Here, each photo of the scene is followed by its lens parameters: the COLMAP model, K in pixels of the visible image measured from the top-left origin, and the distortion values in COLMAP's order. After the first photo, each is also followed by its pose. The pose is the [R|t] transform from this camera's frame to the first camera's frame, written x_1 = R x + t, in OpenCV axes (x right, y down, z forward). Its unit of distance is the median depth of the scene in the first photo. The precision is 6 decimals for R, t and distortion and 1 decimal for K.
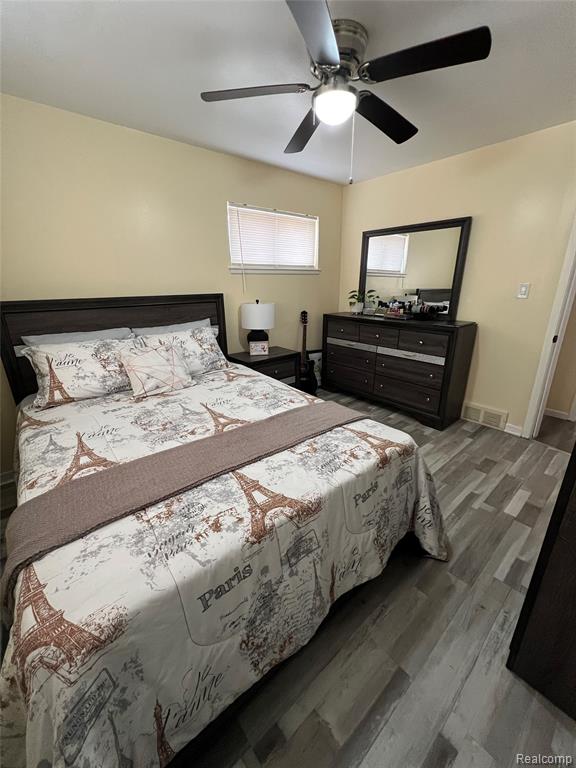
lens RADIAL K [[308.0, 0, 287.9], [0, 308.0, 381.8], [0, 0, 1]] dist [-0.001354, -0.000015]
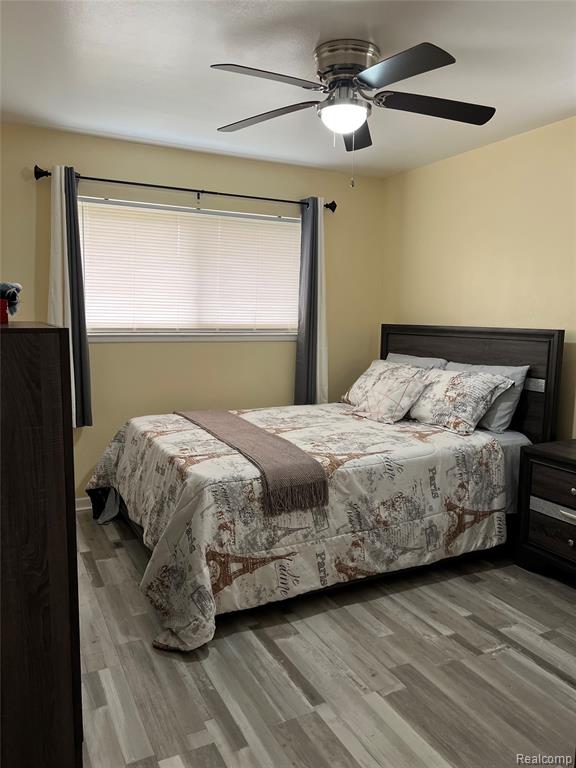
lens RADIAL K [[577.7, 0, 288.1], [0, 577.7, 383.7], [0, 0, 1]] dist [0.001987, 0.001407]
pose [[-0.232051, 0.124519, -0.964701, 1.777626], [-0.320220, 0.926710, 0.196642, -0.434947], [0.918483, 0.354547, -0.175171, 1.341713]]
